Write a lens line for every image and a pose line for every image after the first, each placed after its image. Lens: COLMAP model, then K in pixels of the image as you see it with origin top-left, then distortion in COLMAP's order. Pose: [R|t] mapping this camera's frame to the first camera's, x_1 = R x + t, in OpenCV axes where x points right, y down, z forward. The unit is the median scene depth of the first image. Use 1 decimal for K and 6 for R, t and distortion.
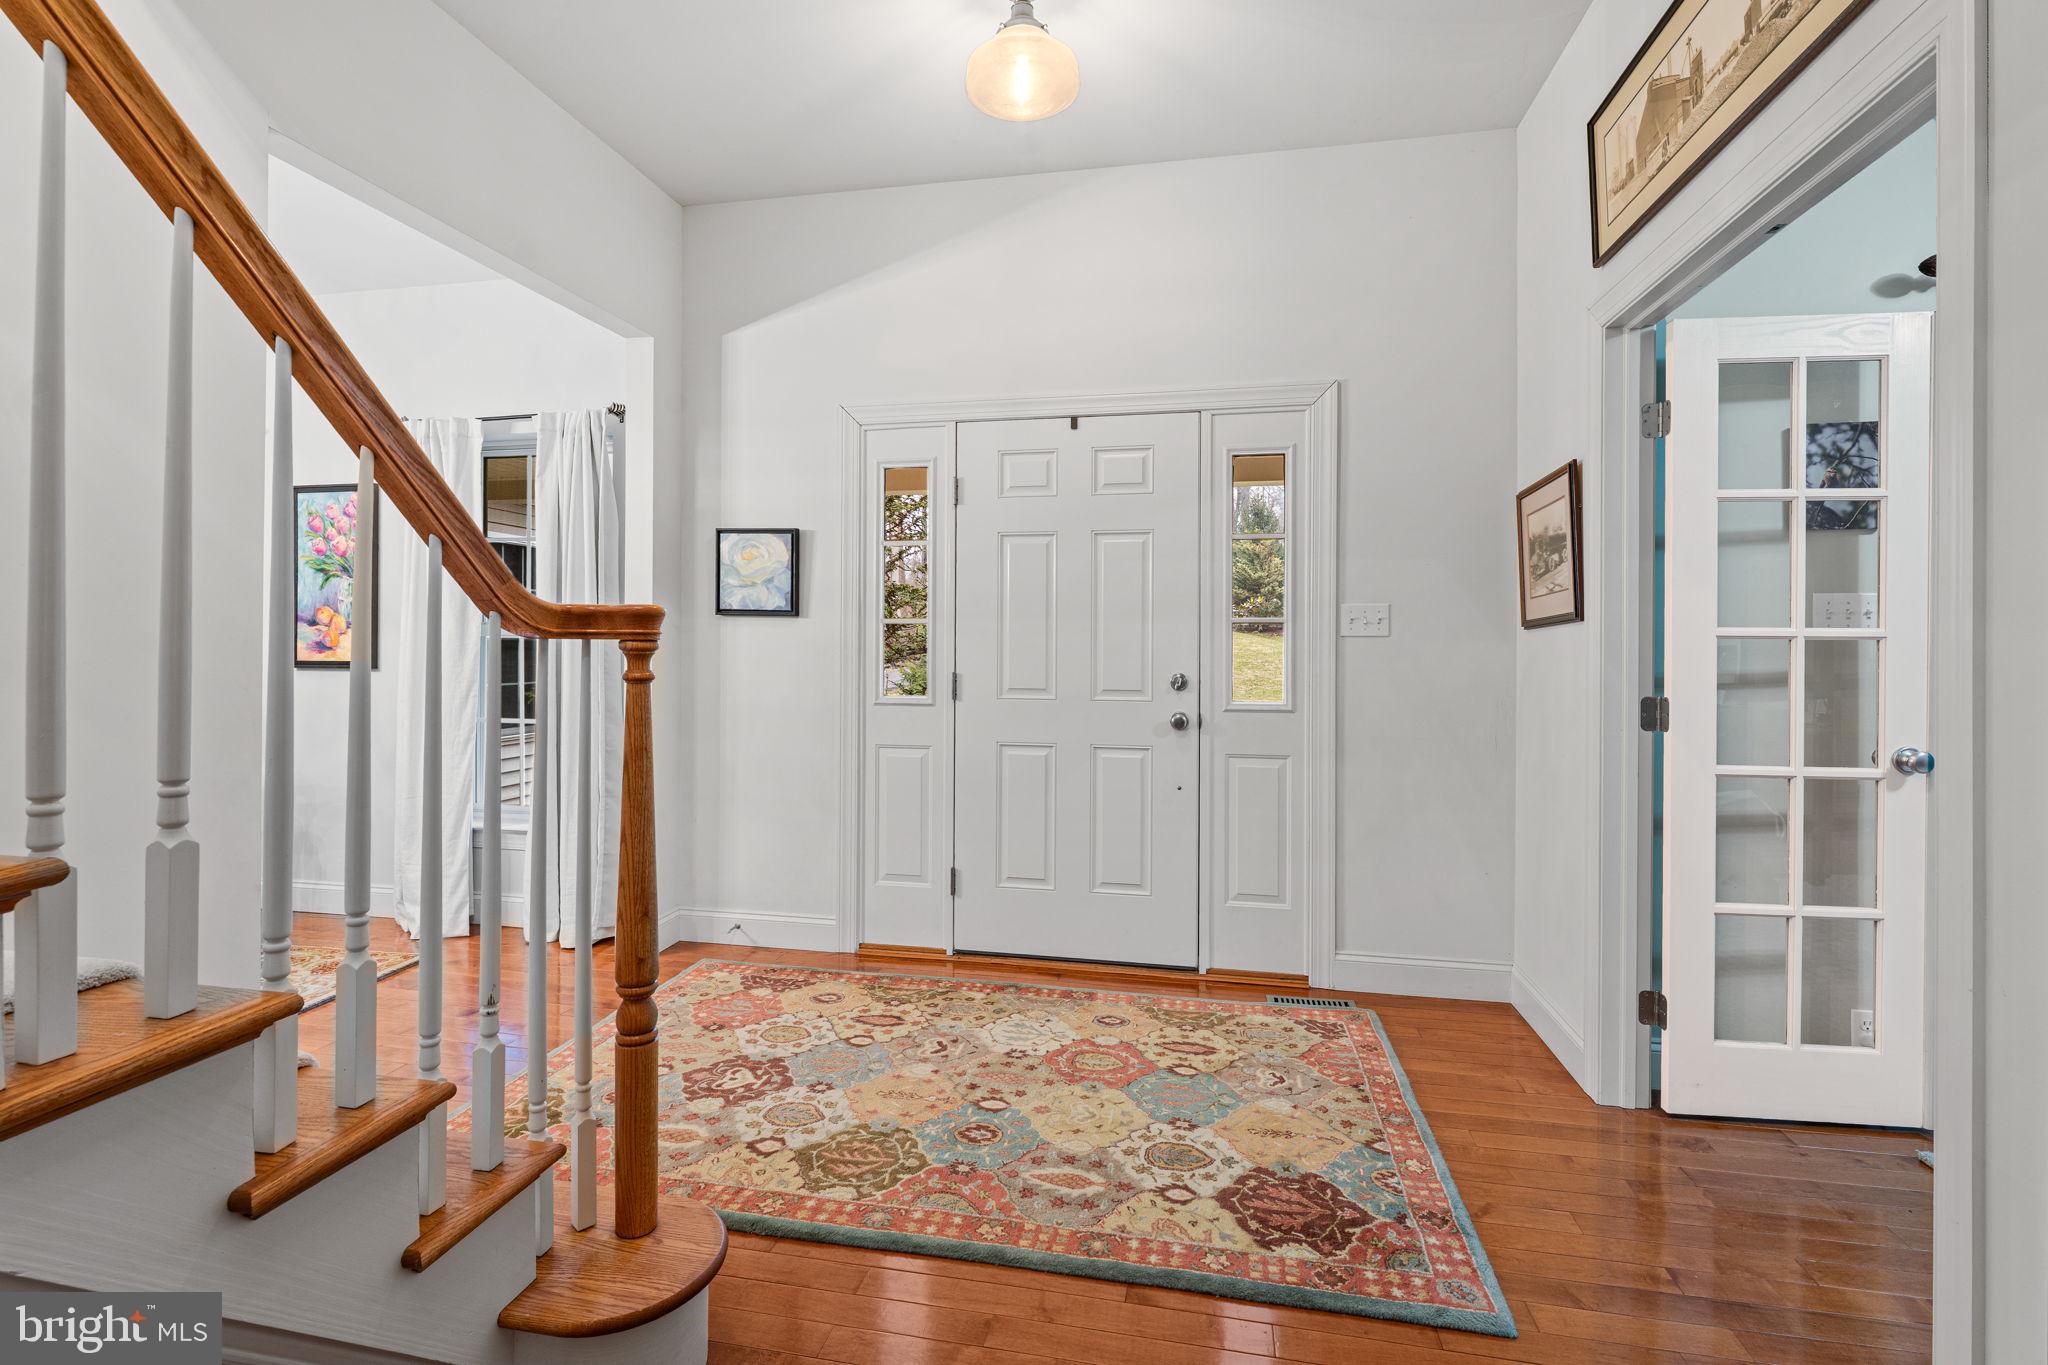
lens RADIAL K [[983.5, 0, 1009.1], [0, 983.5, 627.5], [0, 0, 1]] dist [0.000325, 0.000059]
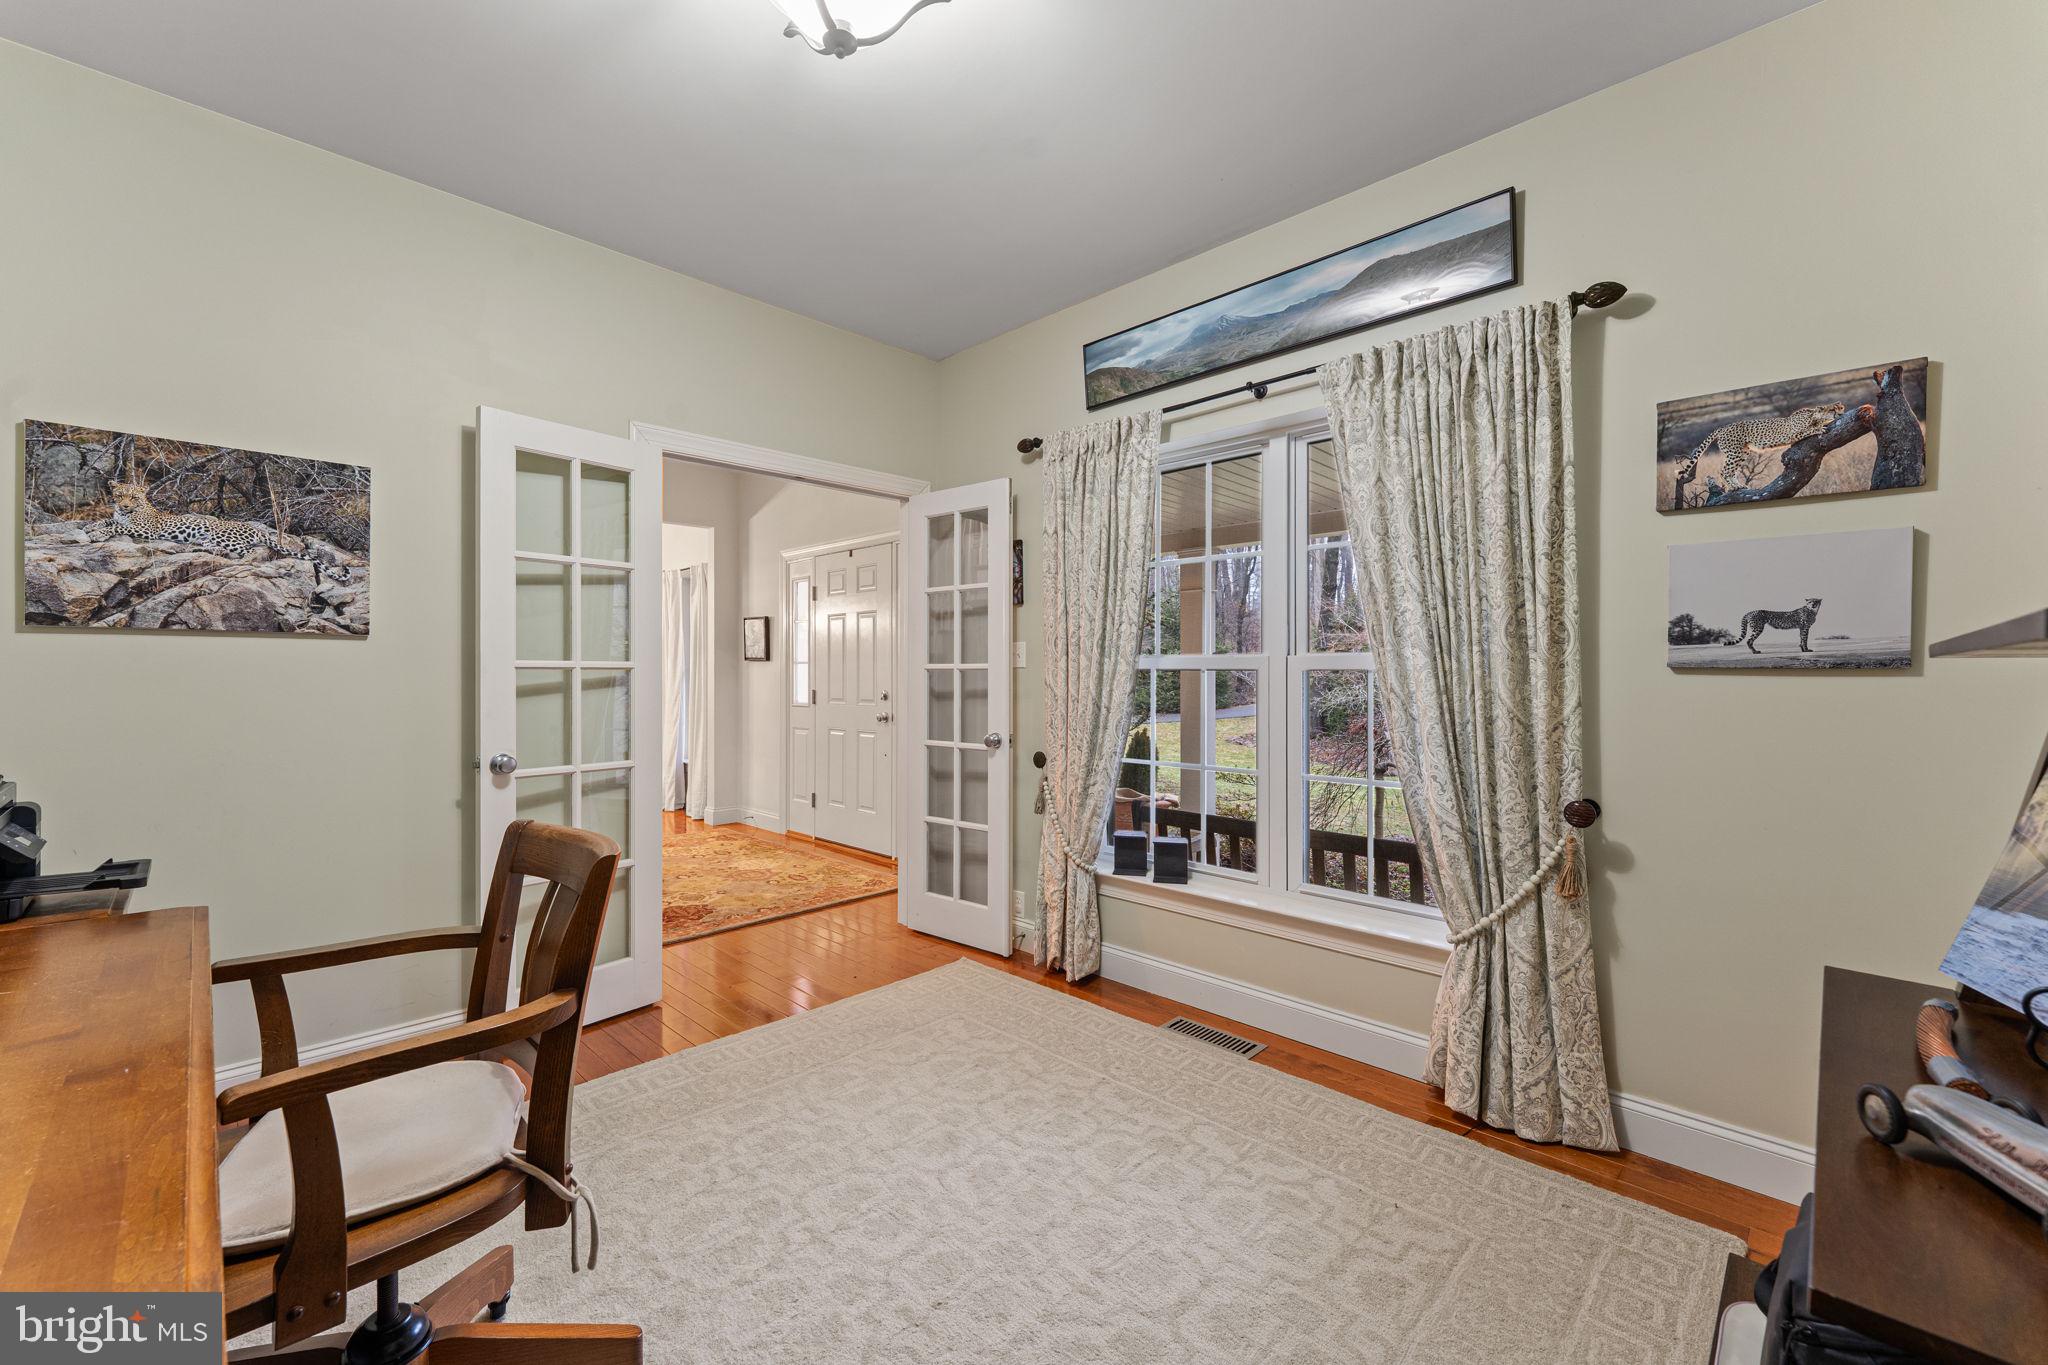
lens RADIAL K [[833.2, 0, 1023.8], [0, 833.2, 669.4], [0, 0, 1]] dist [-0.003227, -0.000322]
pose [[0.843794, -0.006289, -0.536631, 1.012972], [0.009995, 0.999942, 0.003997, 0.003572], [0.536575, -0.008736, 0.843807, -0.117044]]
